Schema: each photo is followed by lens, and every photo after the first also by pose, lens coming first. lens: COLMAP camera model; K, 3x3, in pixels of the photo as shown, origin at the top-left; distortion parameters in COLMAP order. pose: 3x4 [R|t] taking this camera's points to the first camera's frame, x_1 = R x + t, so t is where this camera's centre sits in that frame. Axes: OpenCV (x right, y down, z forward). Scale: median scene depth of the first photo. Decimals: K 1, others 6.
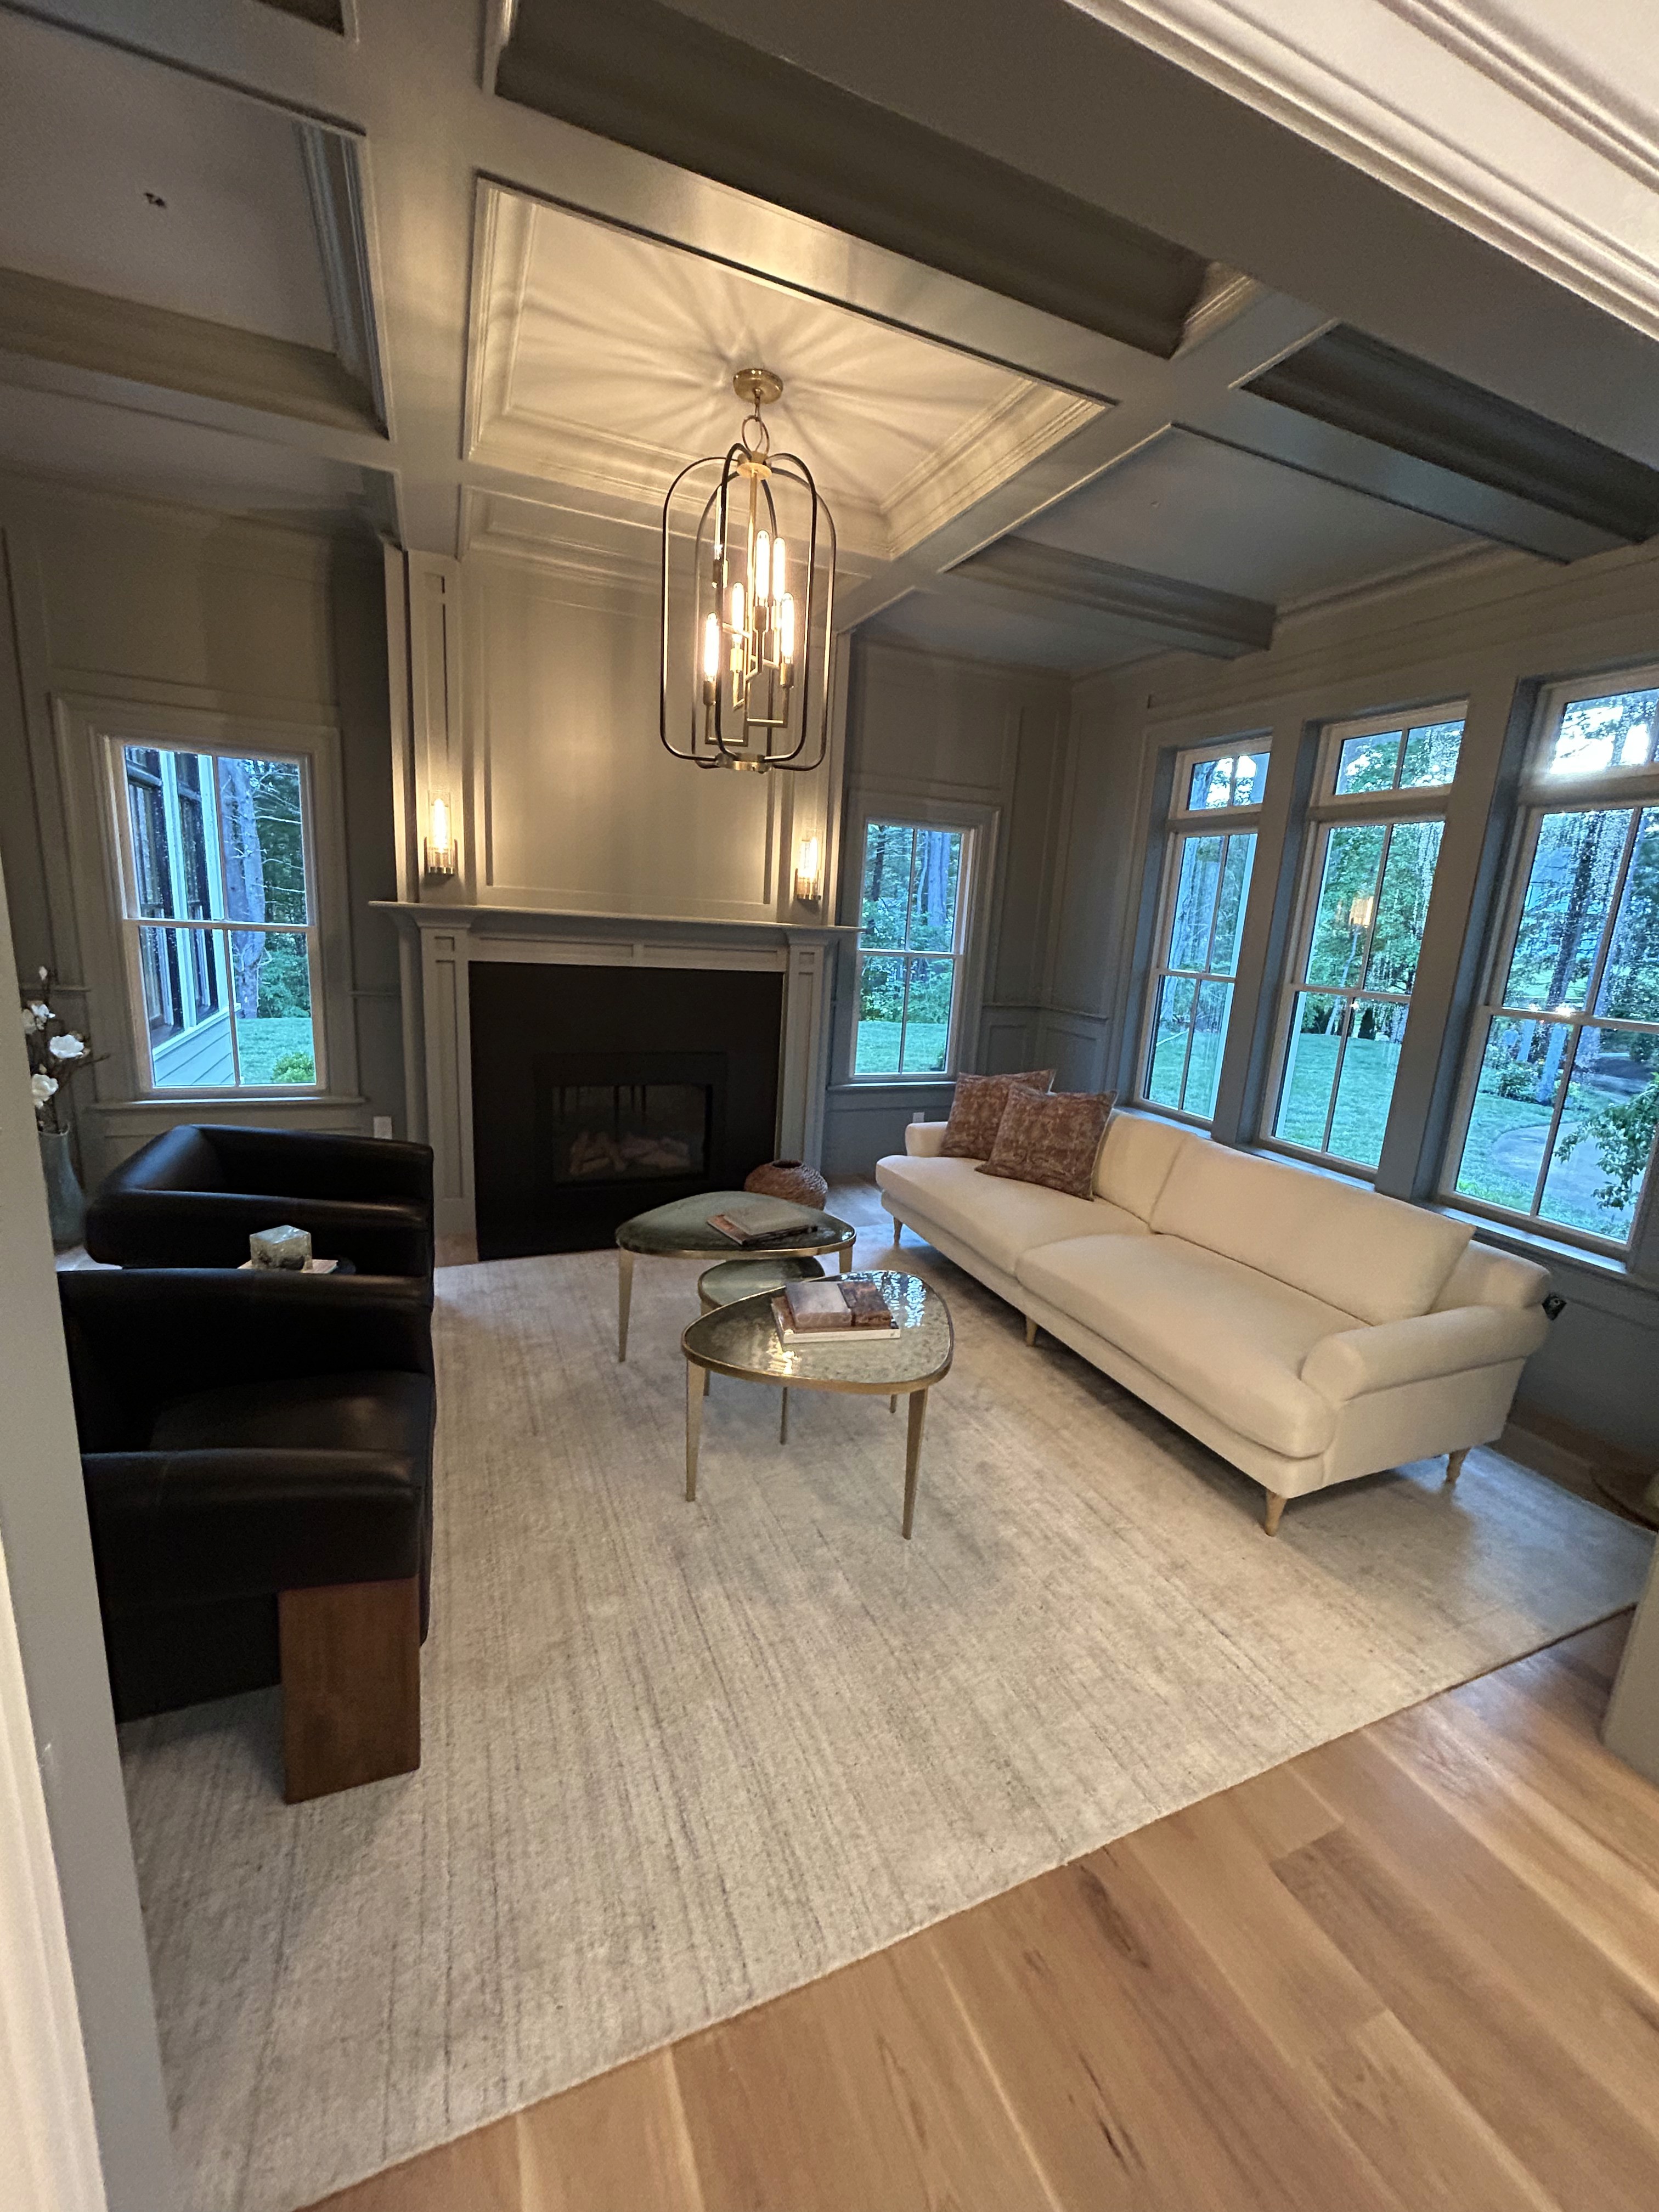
lens RADIAL K [[885.8, 0, 831.0], [0, 885.8, 1097.0], [0, 0, 1]] dist [-0.001488, -0.000494]
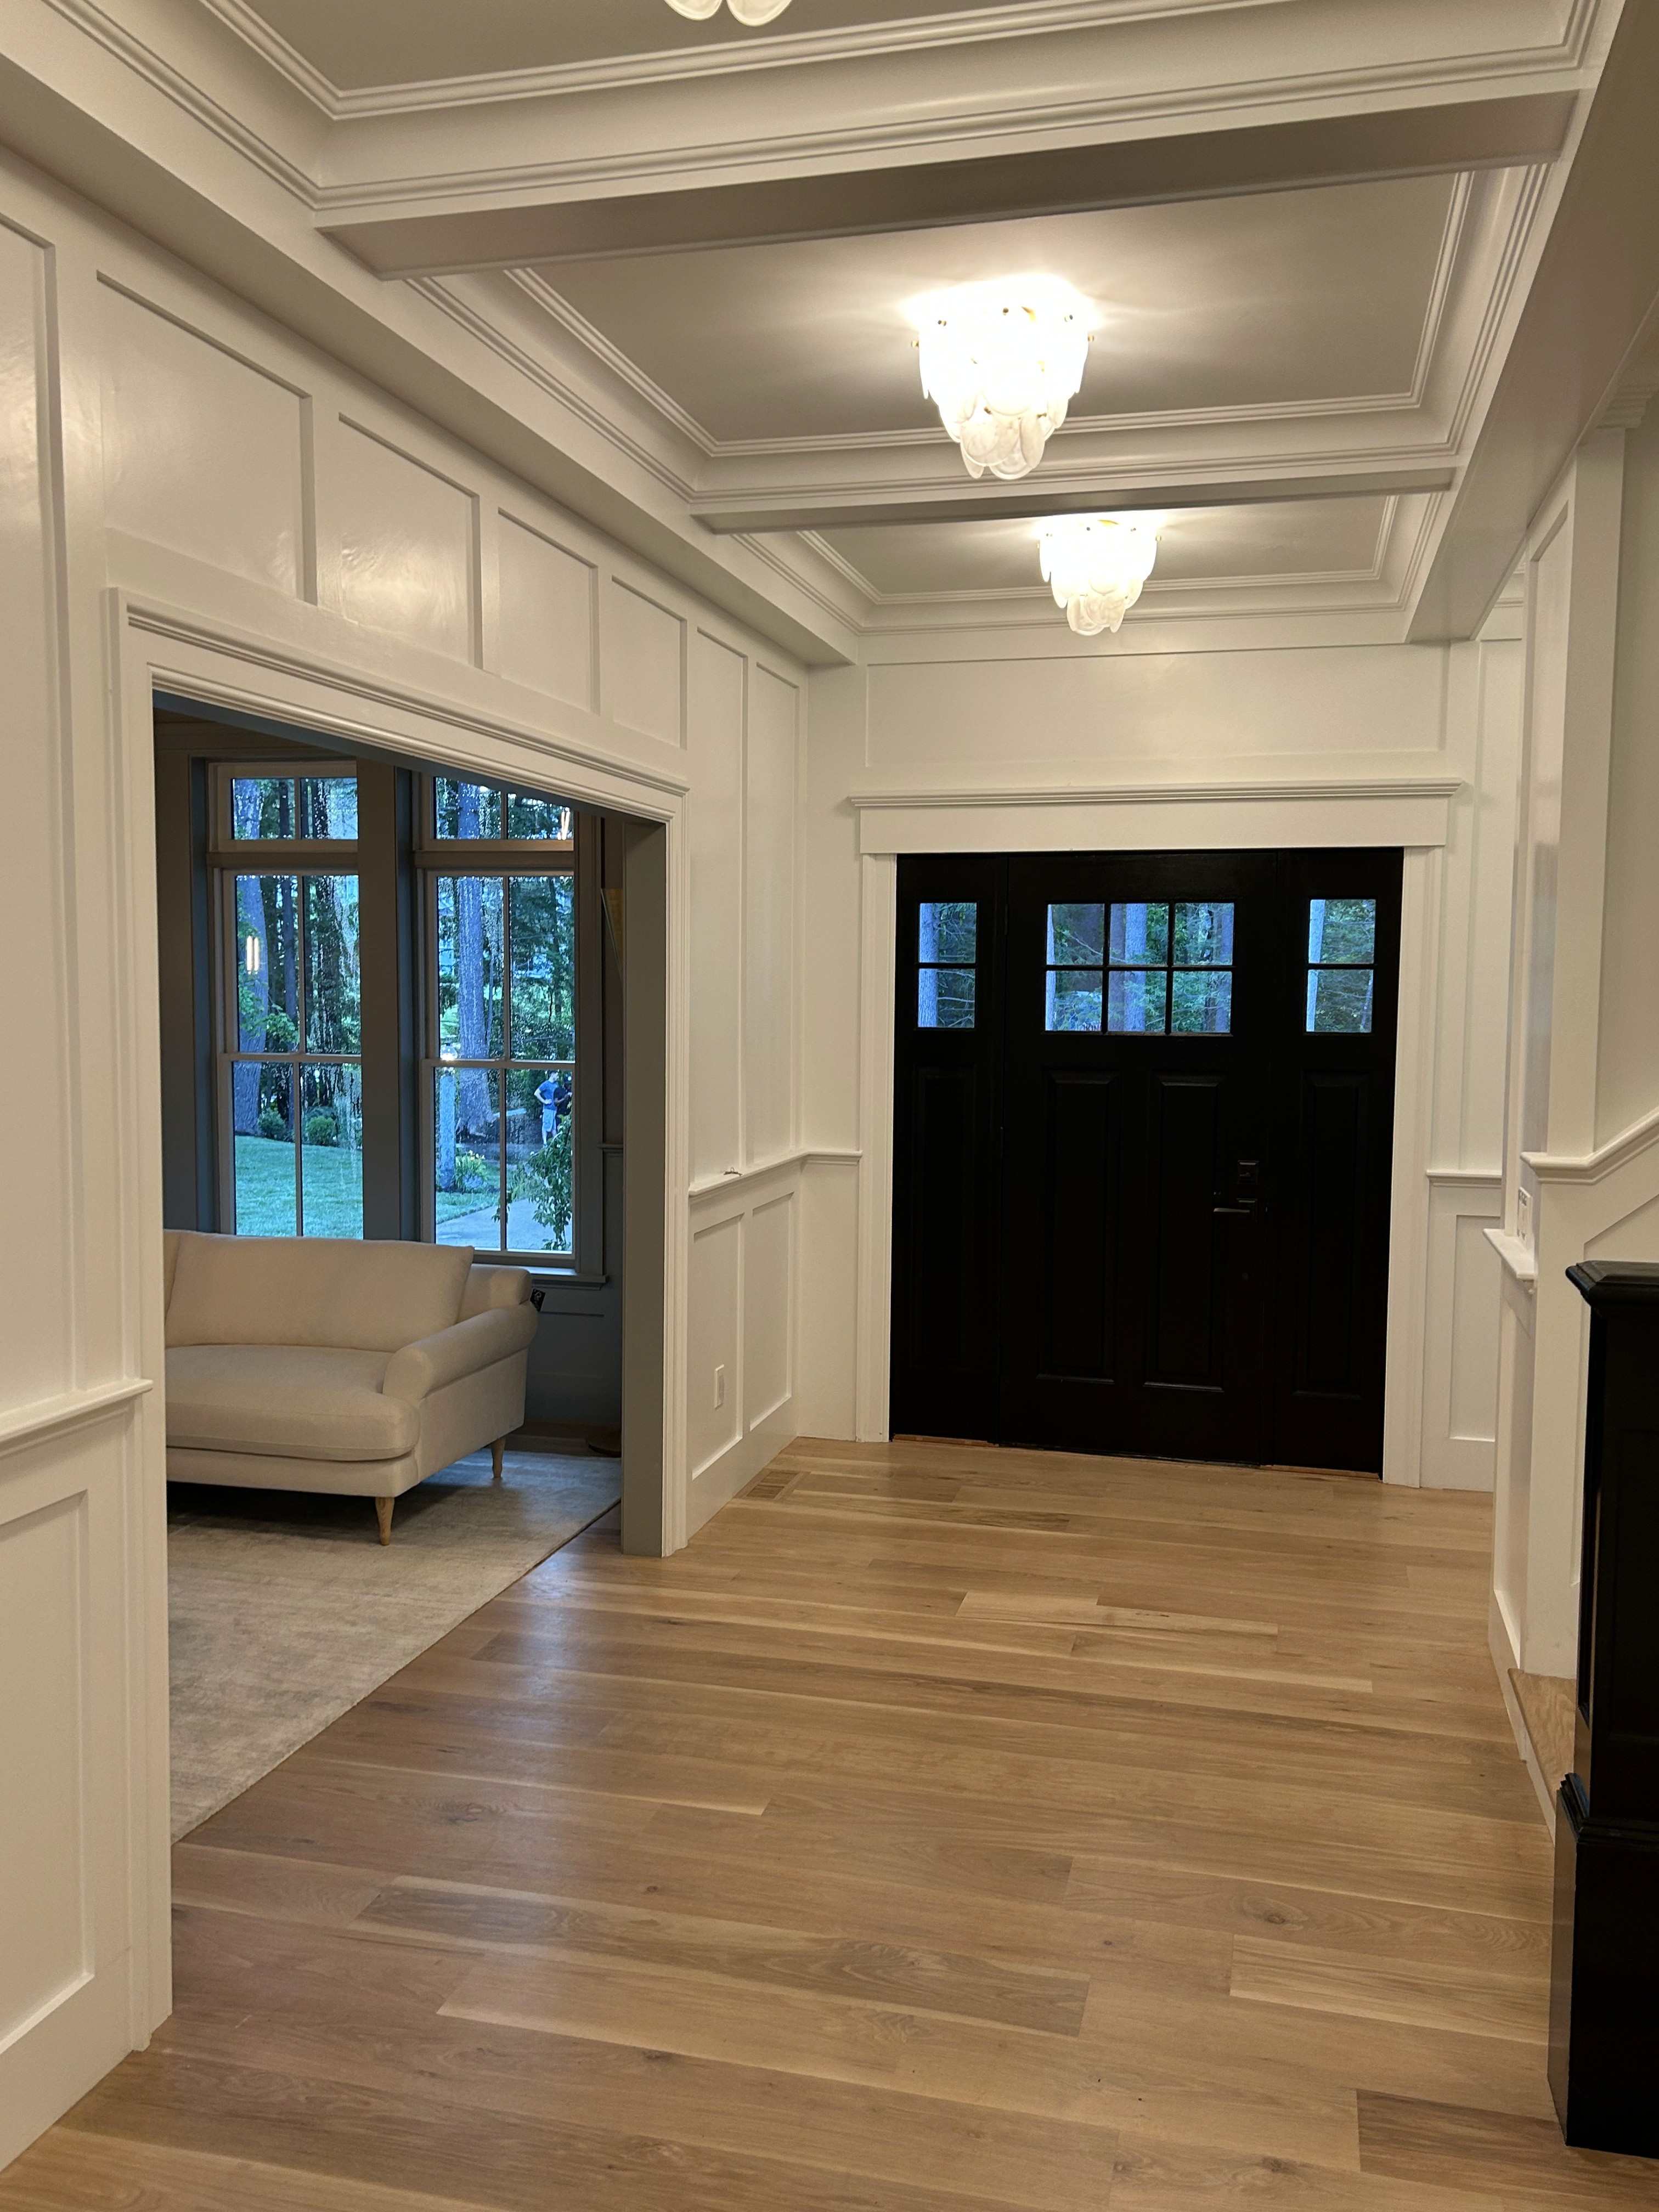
lens RADIAL K [[1808.1, 0, 825.5], [0, 1808.1, 1106.5], [0, 0, 1]] dist [0.046297, -0.013775]
pose [[0.613455, -0.110881, 0.781907, -0.801810], [0.189892, 0.981757, -0.009761, 0.075038], [-0.766560, 0.154465, 0.623318, -0.838098]]
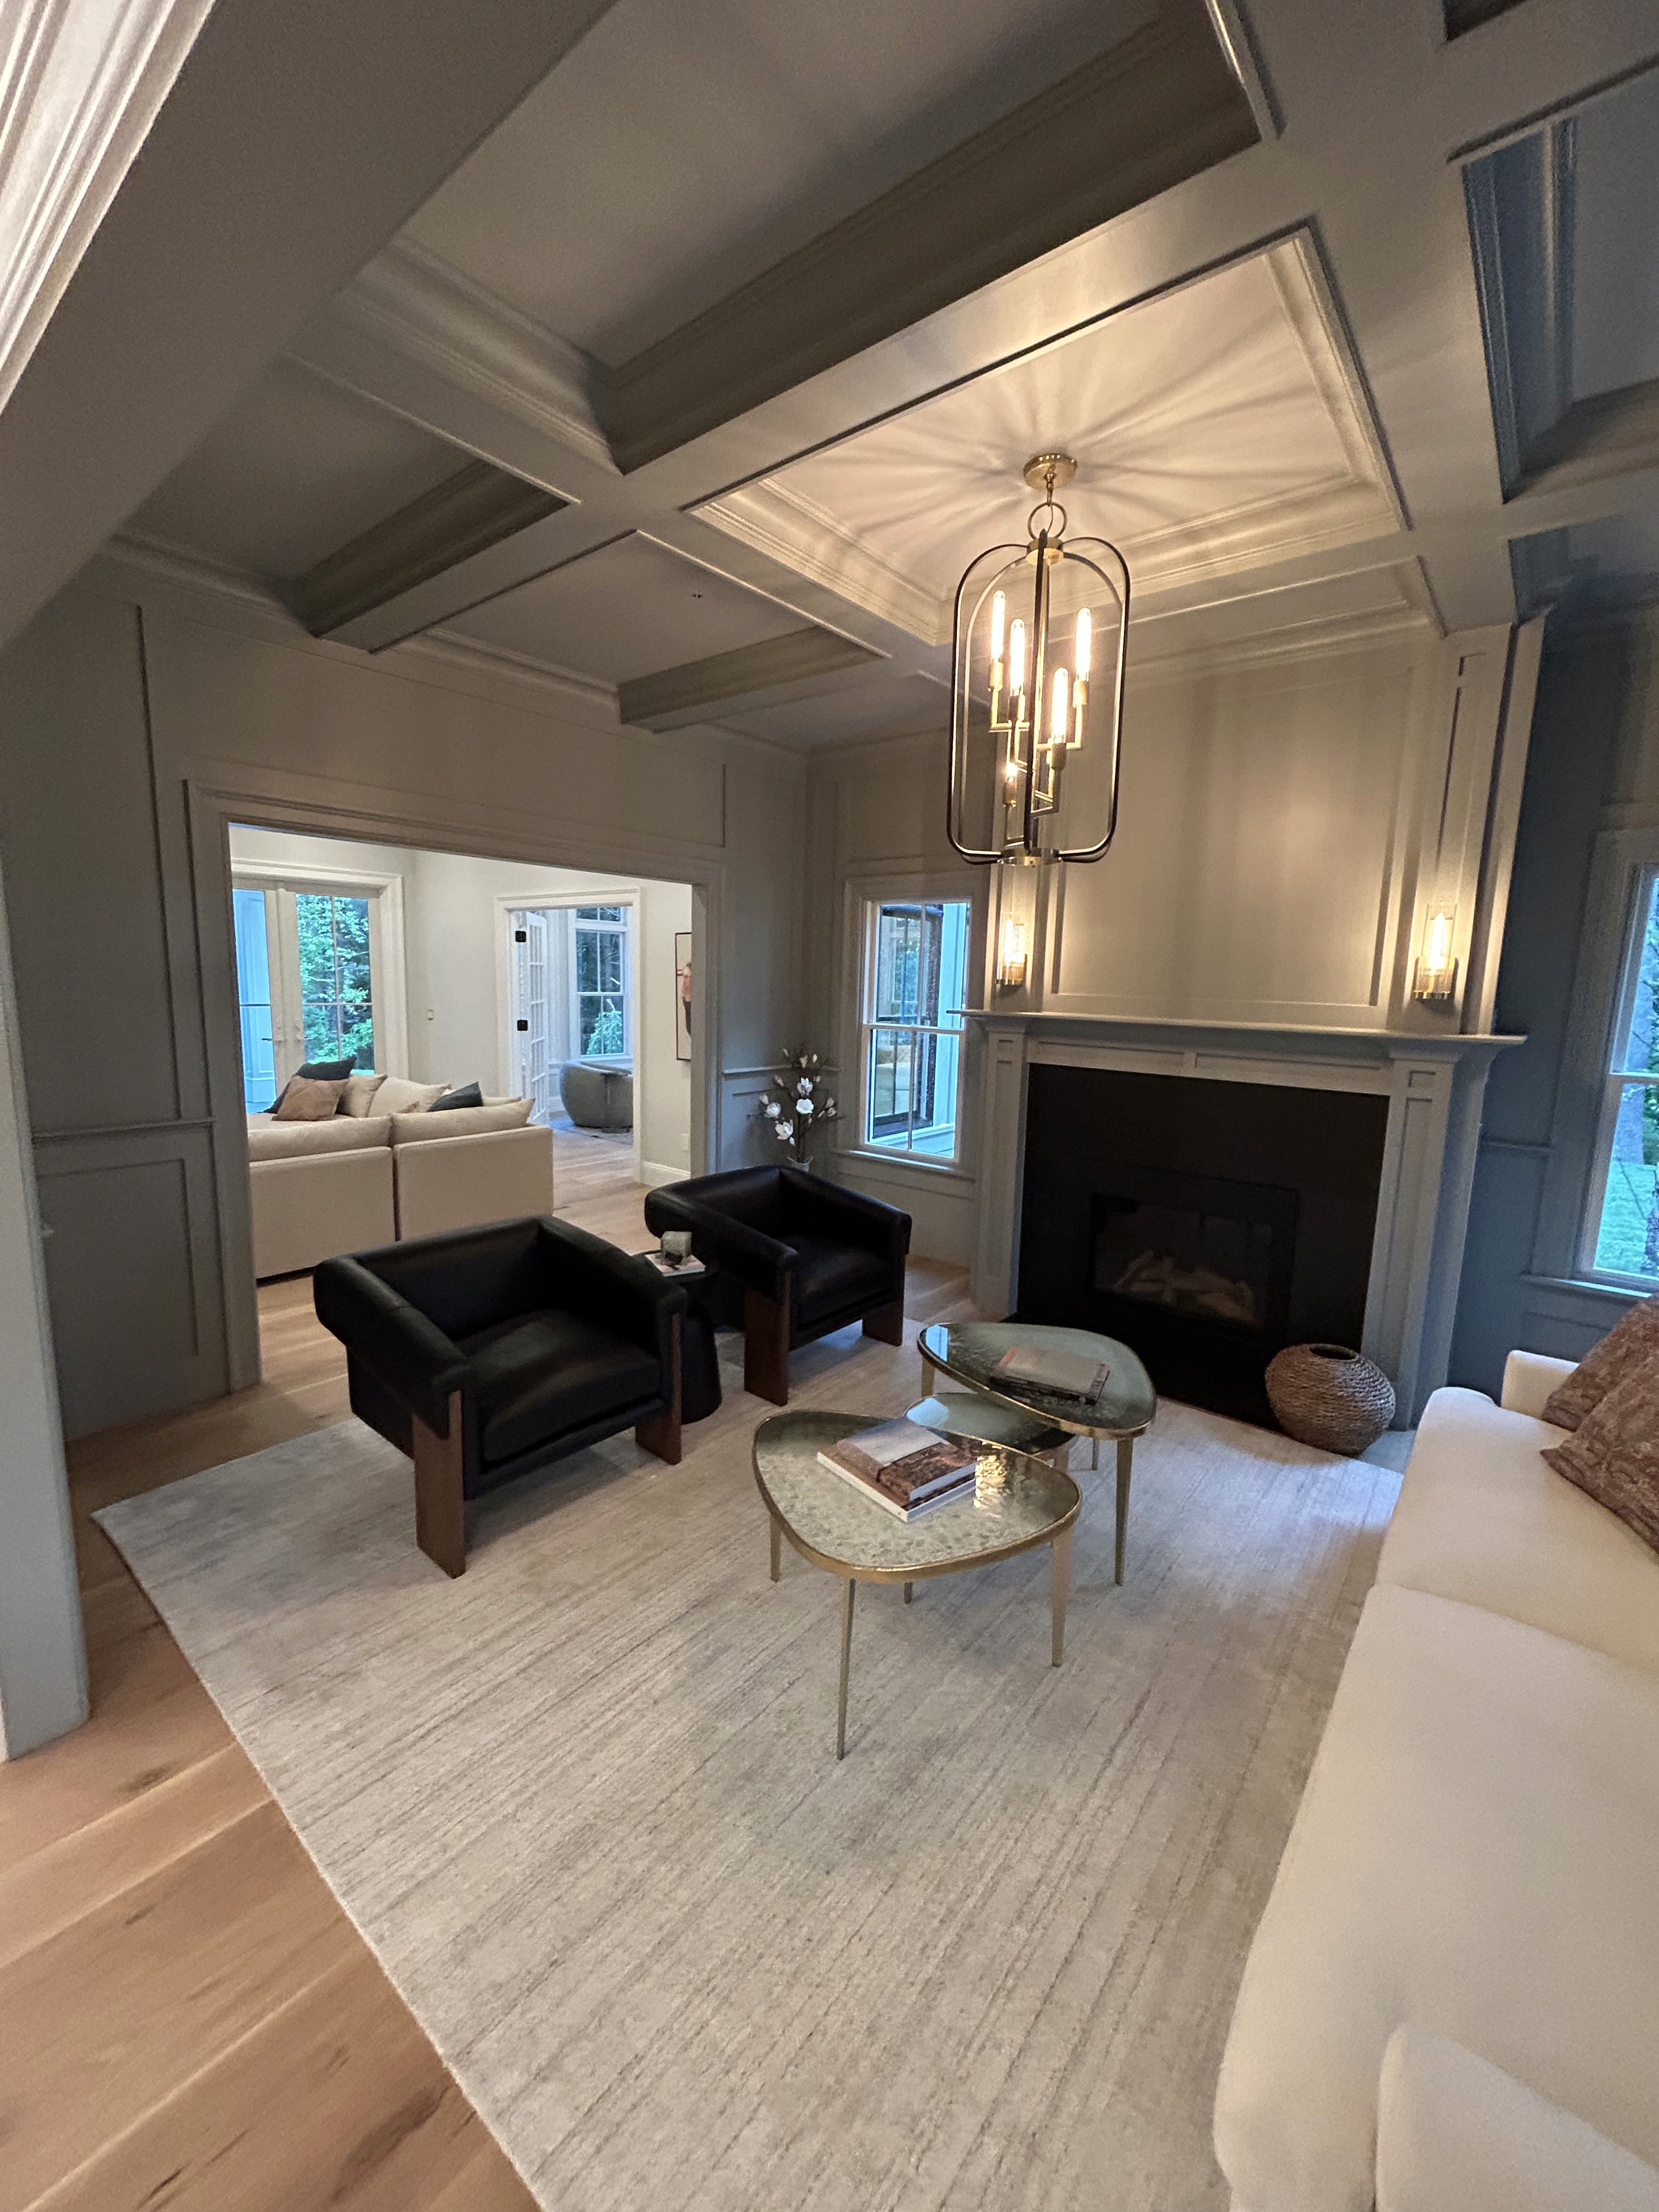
lens RADIAL K [[885.8, 0, 833.4], [0, 885.8, 1097.7], [0, 0, 1]] dist [-0.001488, -0.000494]
pose [[0.461351, 0.072347, -0.884263, 0.671496], [-0.177560, 0.984035, -0.012129, -0.084802], [0.869268, 0.162605, 0.466832, 0.445510]]
